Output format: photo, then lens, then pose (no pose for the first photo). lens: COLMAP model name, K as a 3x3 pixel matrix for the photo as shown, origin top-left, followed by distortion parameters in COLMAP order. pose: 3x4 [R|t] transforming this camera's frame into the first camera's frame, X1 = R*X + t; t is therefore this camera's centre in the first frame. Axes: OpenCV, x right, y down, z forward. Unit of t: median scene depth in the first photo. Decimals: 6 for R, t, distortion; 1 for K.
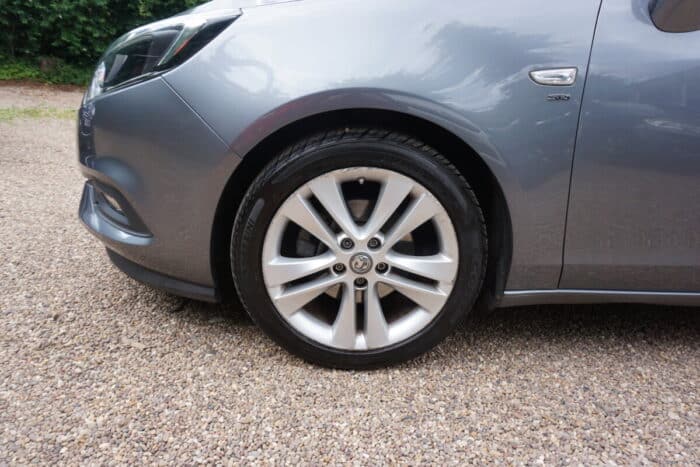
lens RADIAL K [[467.3, 0, 354.8], [0, 467.3, 235.3], [0, 0, 1]] dist [-0.037963, 0.030305]
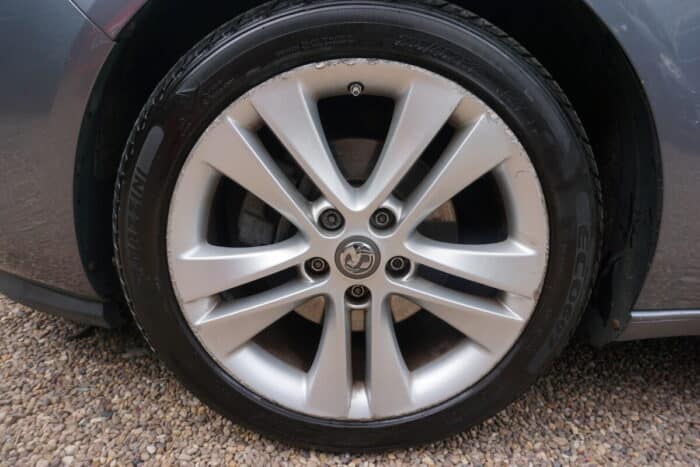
lens RADIAL K [[467.3, 0, 356.5], [0, 467.3, 235.1], [0, 0, 1]] dist [-0.037963, 0.030305]
pose [[0.999059, -0.001394, -0.043354, 0.033267], [0.000287, 0.999674, -0.025520, 0.046563], [0.043376, 0.025483, 0.998734, 0.460388]]
